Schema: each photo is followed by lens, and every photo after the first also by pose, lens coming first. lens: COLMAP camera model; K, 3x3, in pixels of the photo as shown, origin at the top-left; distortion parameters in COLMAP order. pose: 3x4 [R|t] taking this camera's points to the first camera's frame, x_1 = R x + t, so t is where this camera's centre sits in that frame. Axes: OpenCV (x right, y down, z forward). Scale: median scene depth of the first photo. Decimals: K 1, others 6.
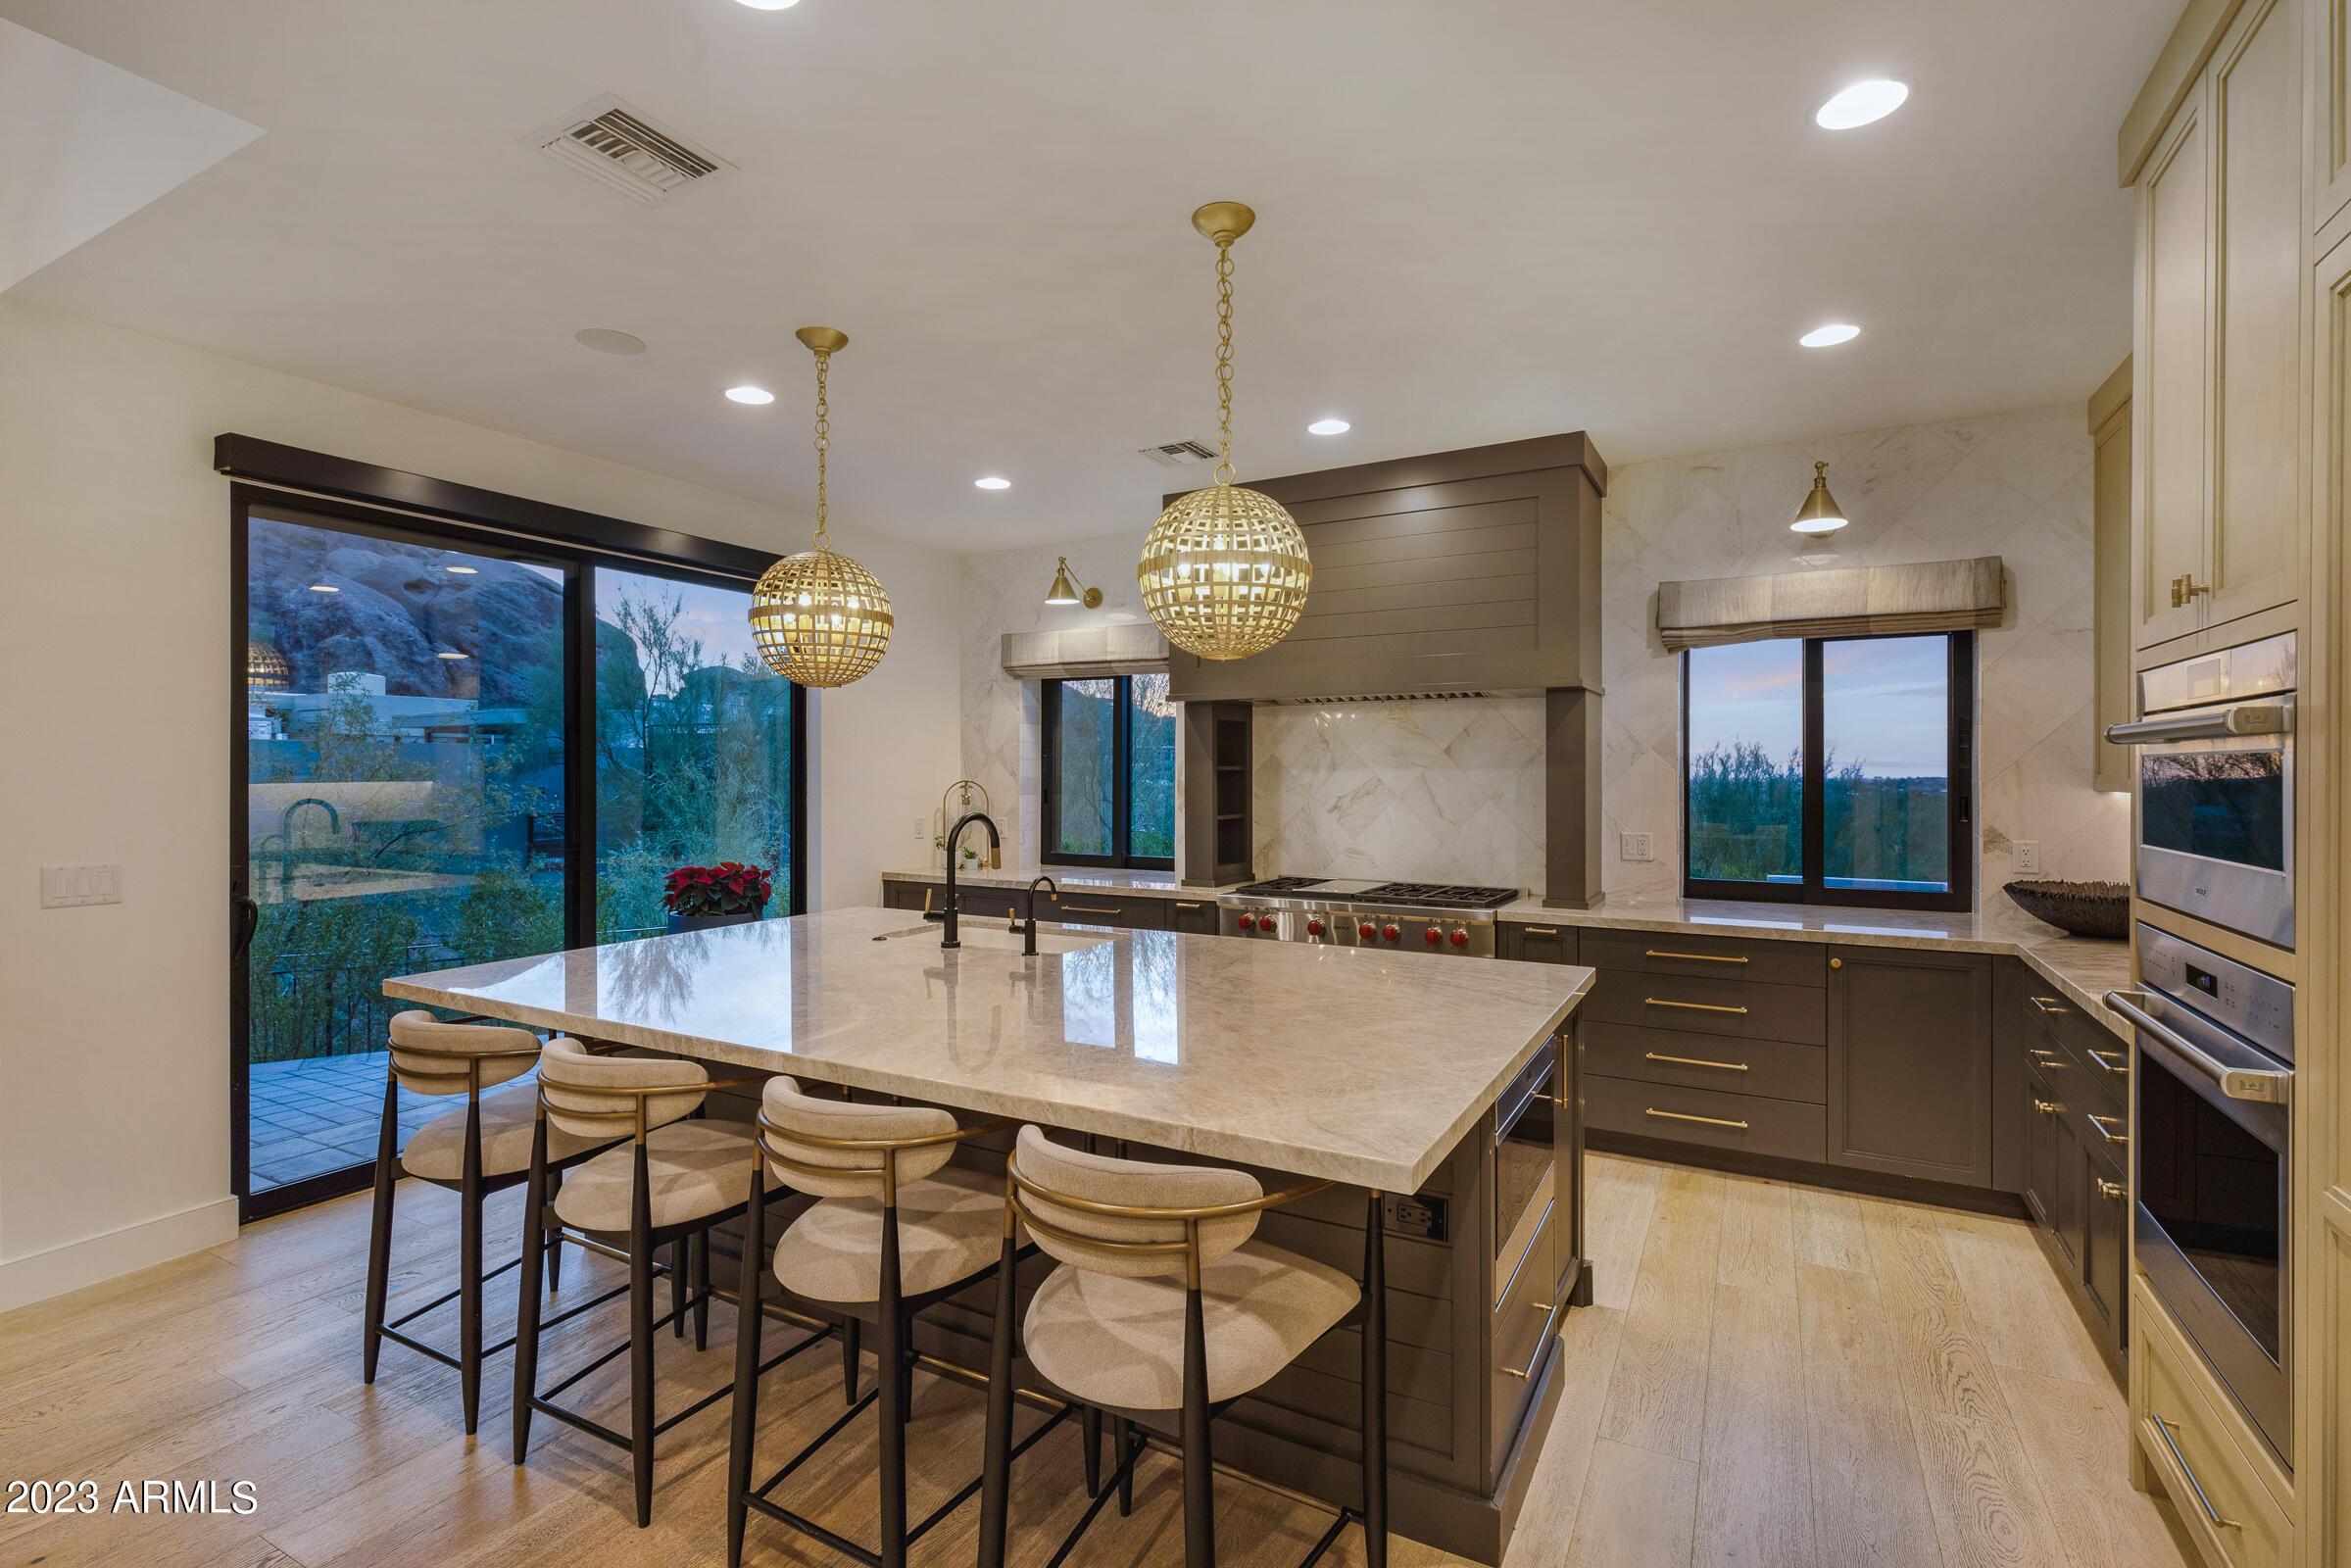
lens RADIAL K [[1072.1, 0, 1199.5], [0, 1072.1, 780.1], [0, 0, 1]] dist [-0.002578, -0.000299]
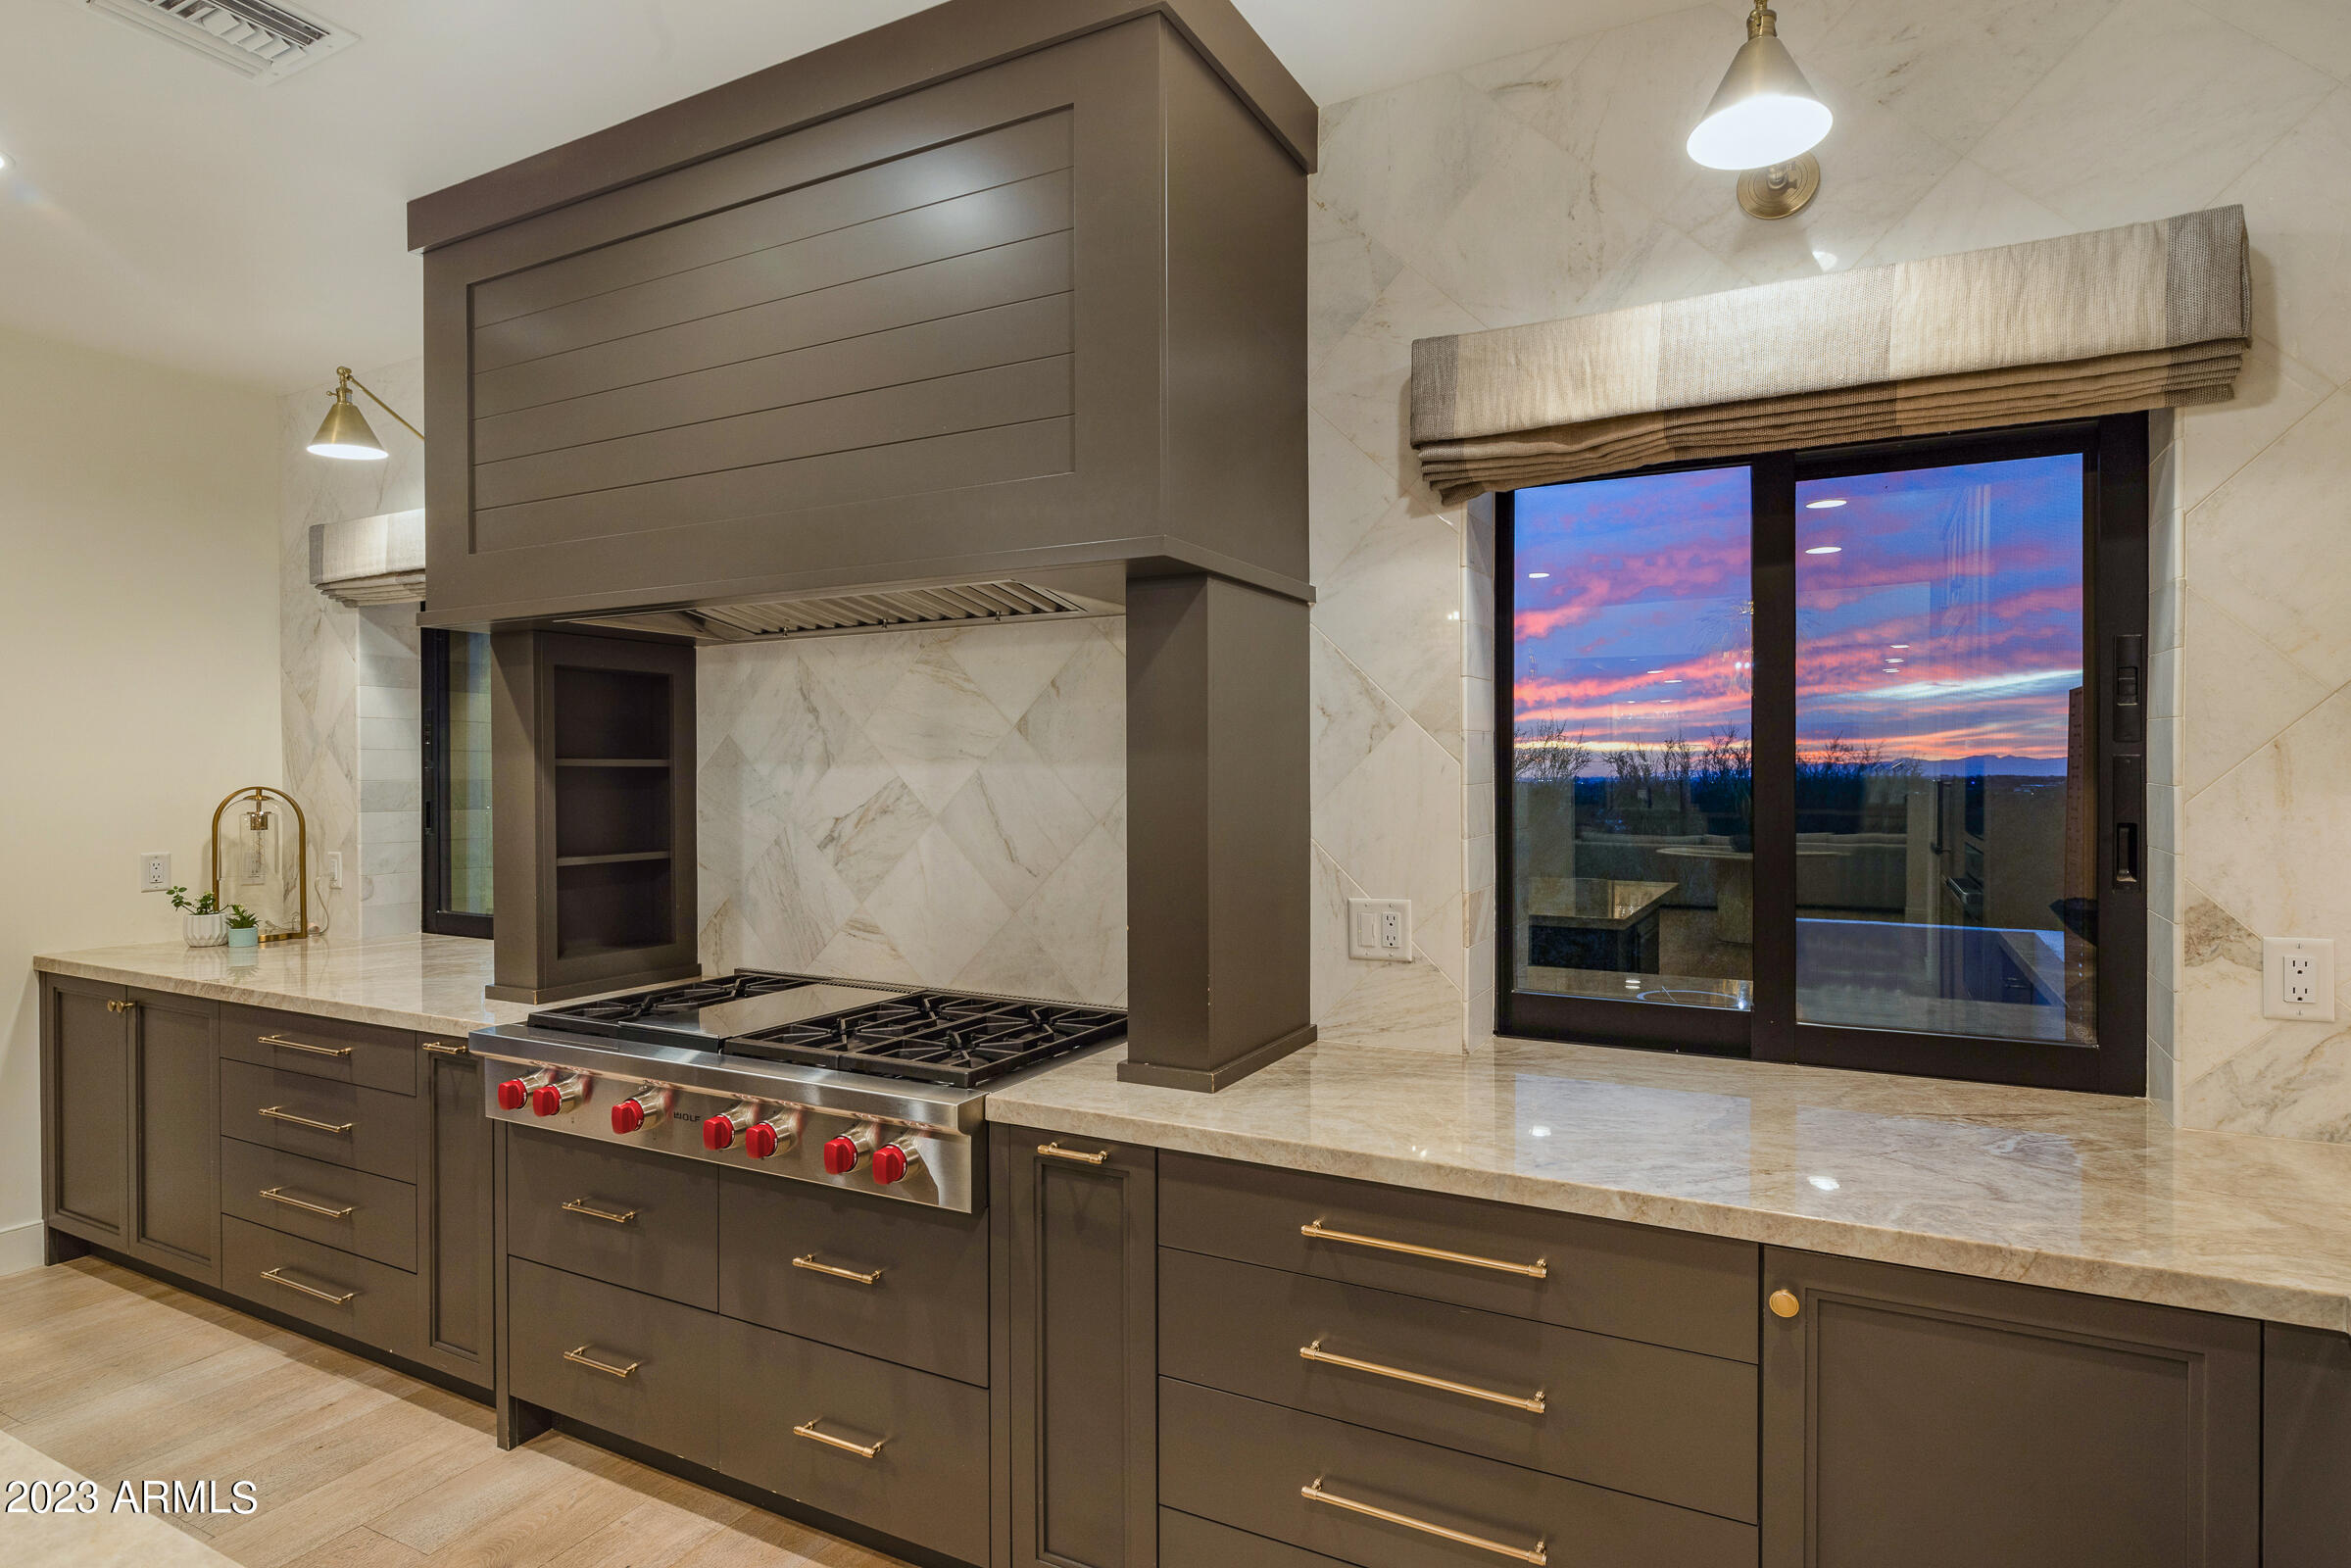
lens RADIAL K [[1294.8, 0, 1046.7], [0, 1294.8, 787.0], [0, 0, 1]] dist [0.001739, 0.000143]
pose [[0.999217, -0.002673, -0.039486, 0.287329], [0.002891, 0.999981, 0.005446, -0.002556], [0.039471, -0.005556, 0.999205, 0.439722]]
